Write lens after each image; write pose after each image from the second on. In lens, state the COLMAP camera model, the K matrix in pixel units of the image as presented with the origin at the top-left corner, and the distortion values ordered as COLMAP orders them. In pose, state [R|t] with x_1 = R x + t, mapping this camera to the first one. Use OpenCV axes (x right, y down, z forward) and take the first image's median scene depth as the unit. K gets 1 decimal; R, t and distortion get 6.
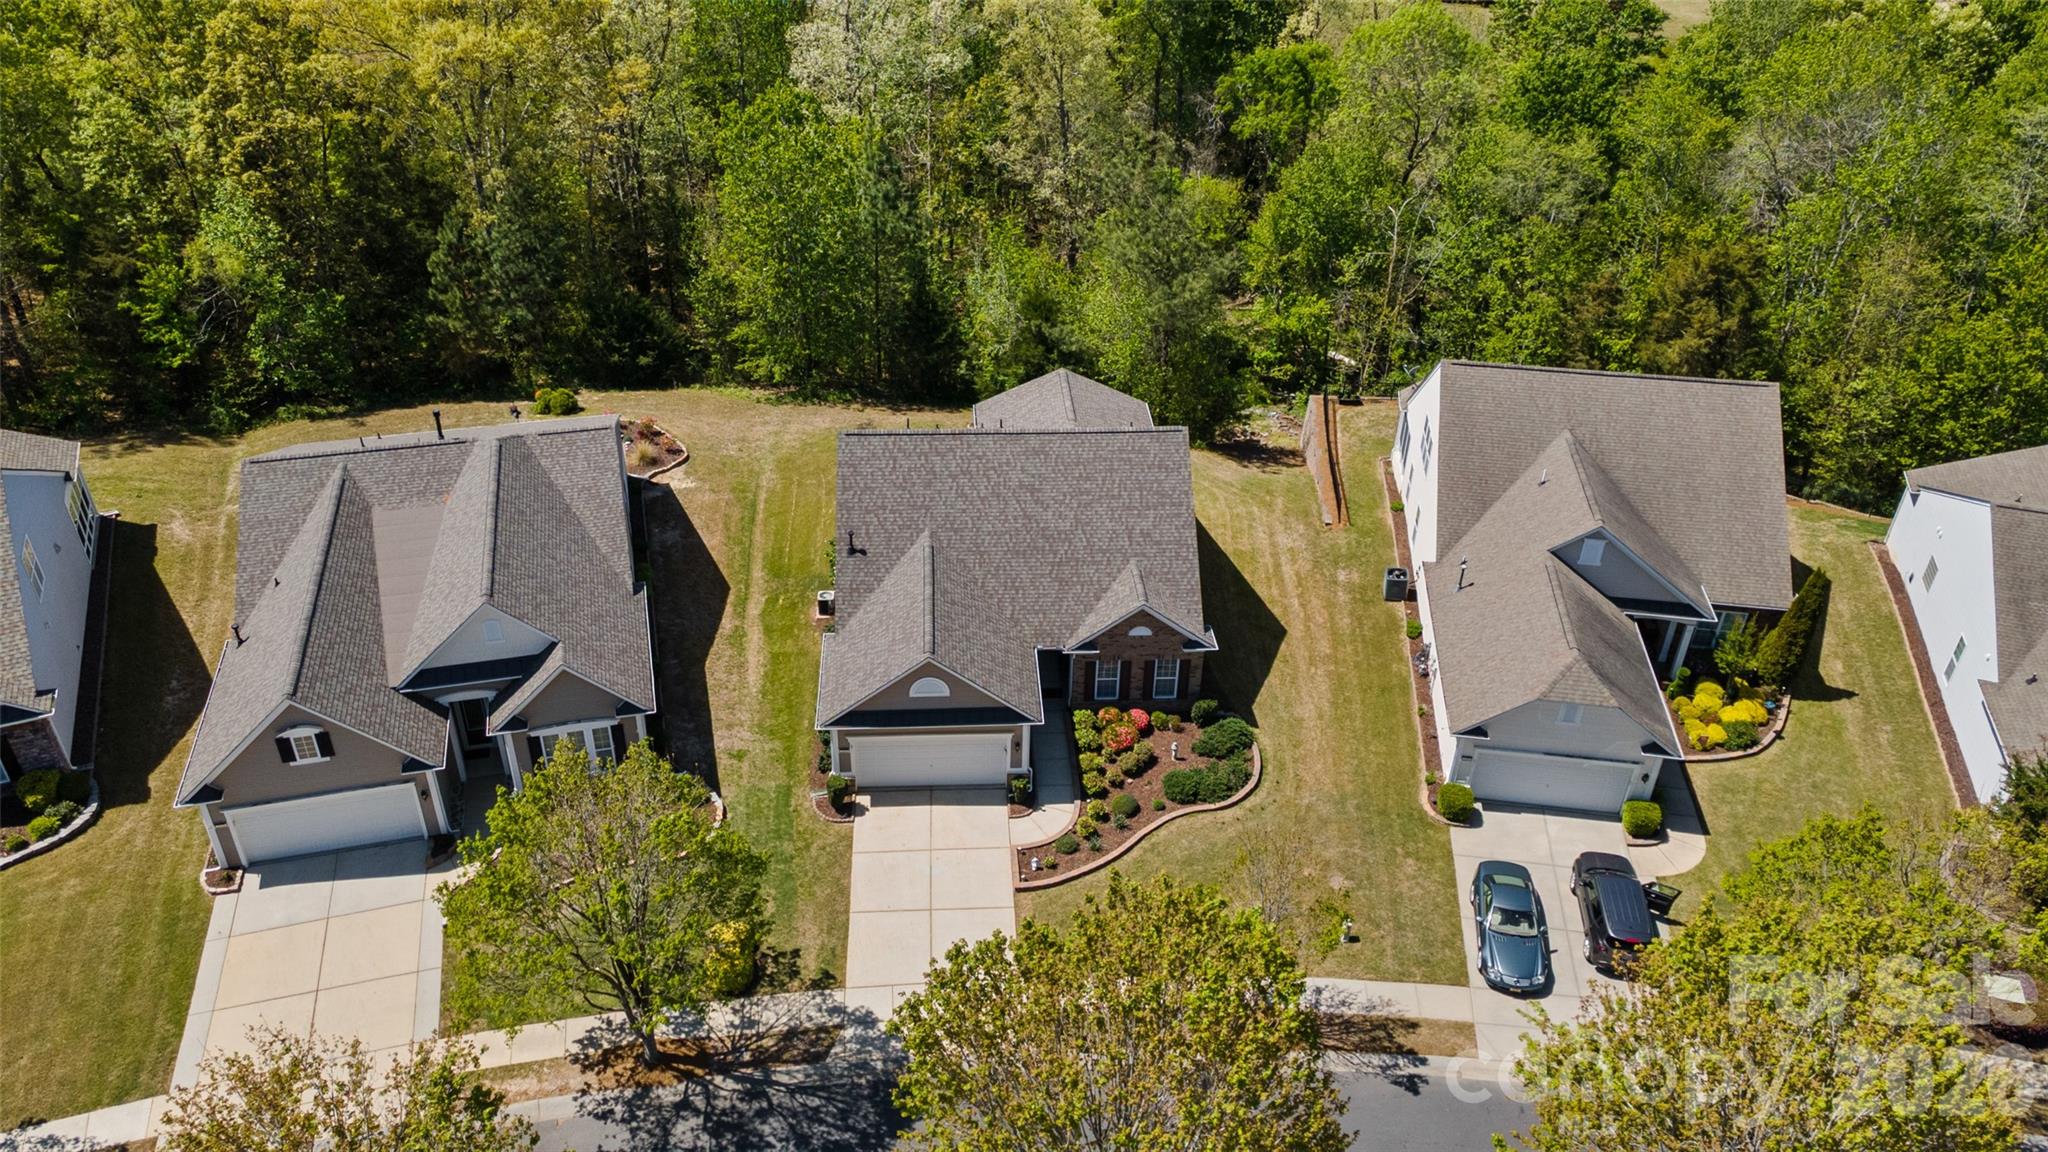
lens RADIAL K [[1450.0, 0, 1020.6], [0, 1450.0, 573.9], [0, 0, 1]] dist [0.043614, 0.012855]
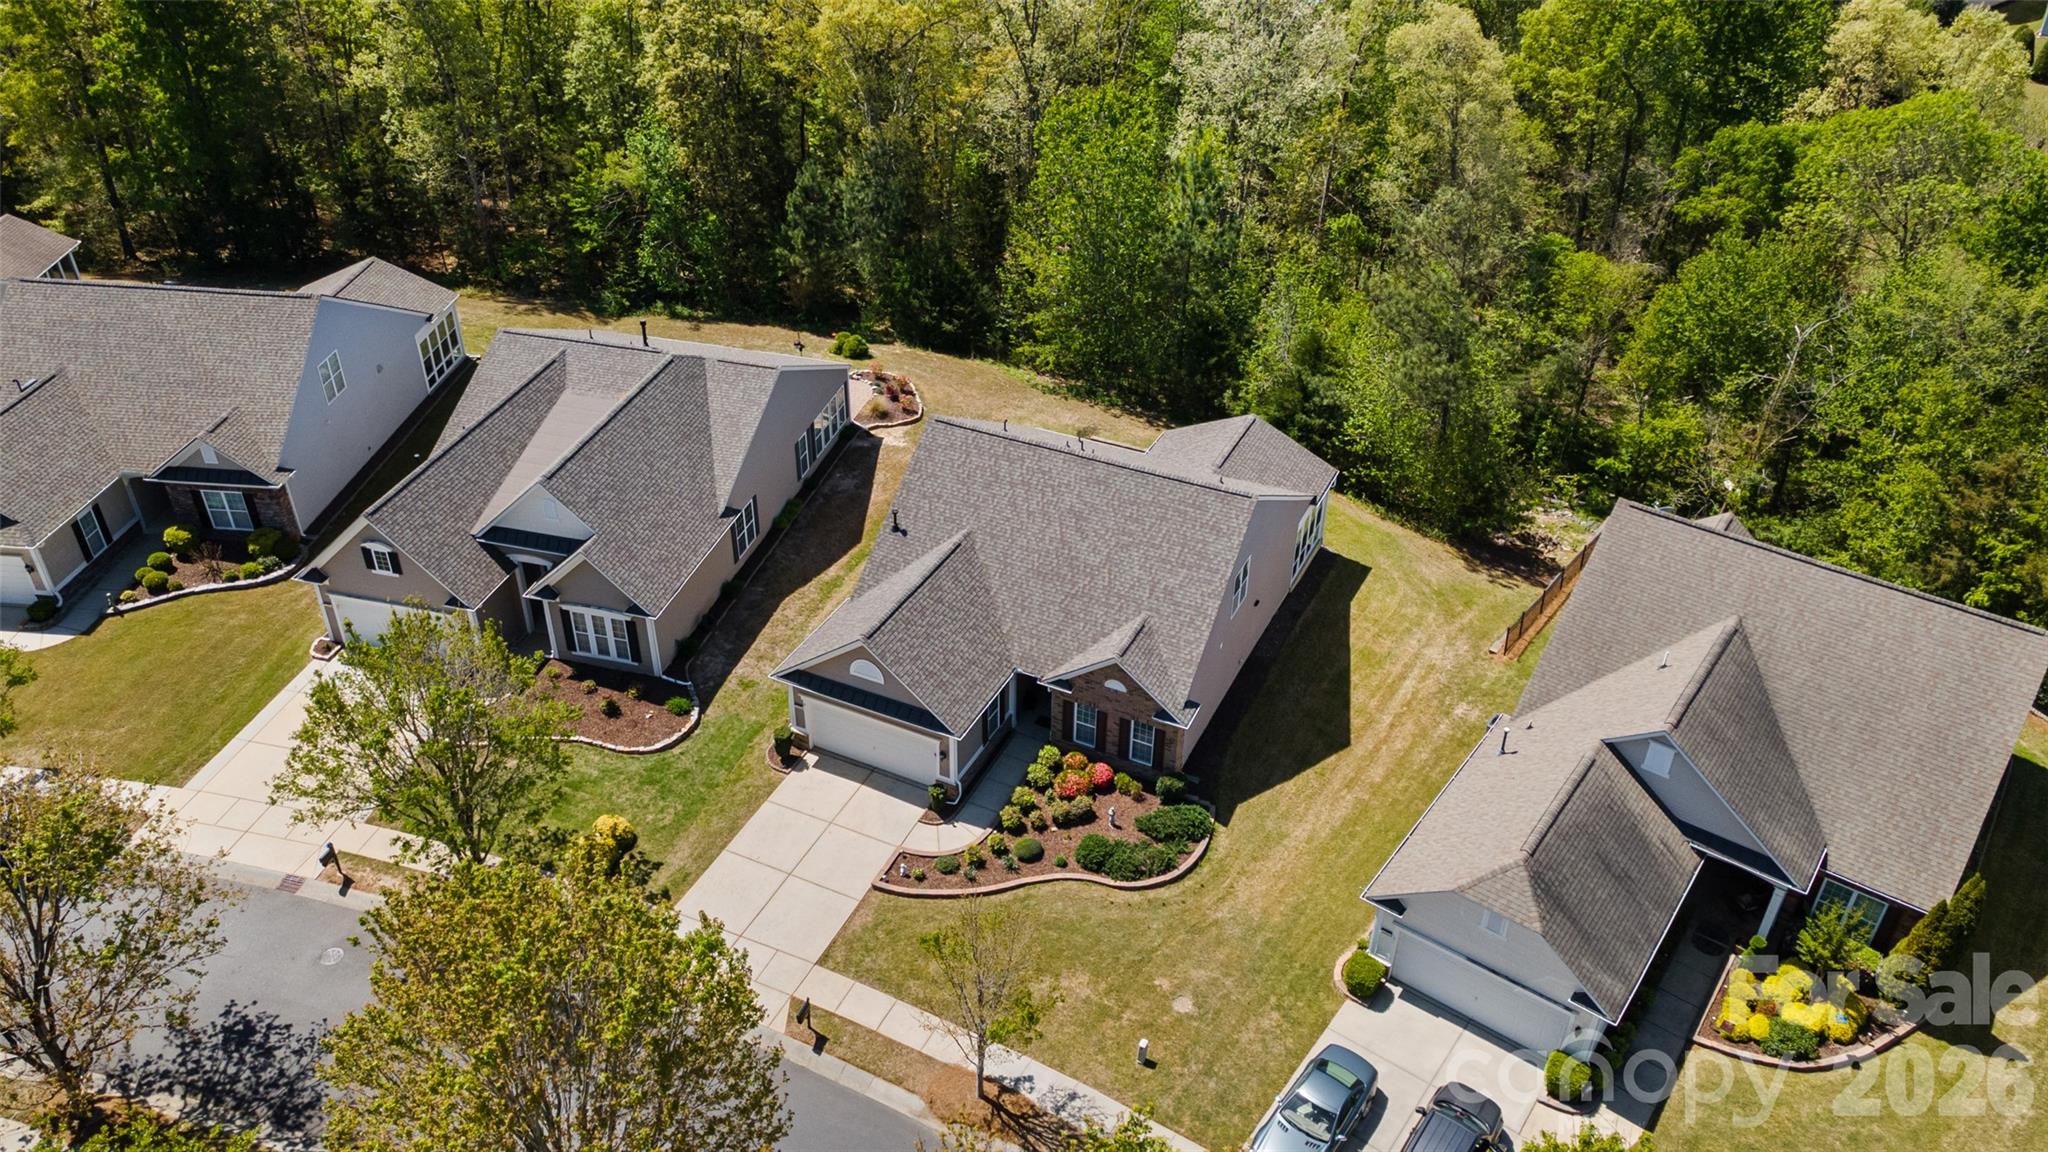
lens RADIAL K [[1450.0, 0, 1020.8], [0, 1450.0, 571.9], [0, 0, 1]] dist [0.043614, 0.012855]
pose [[0.877452, 0.266620, -0.398736, 0.390466], [-0.268470, 0.961863, 0.052372, -0.065998], [0.397493, 0.061095, 0.915569, 0.093448]]
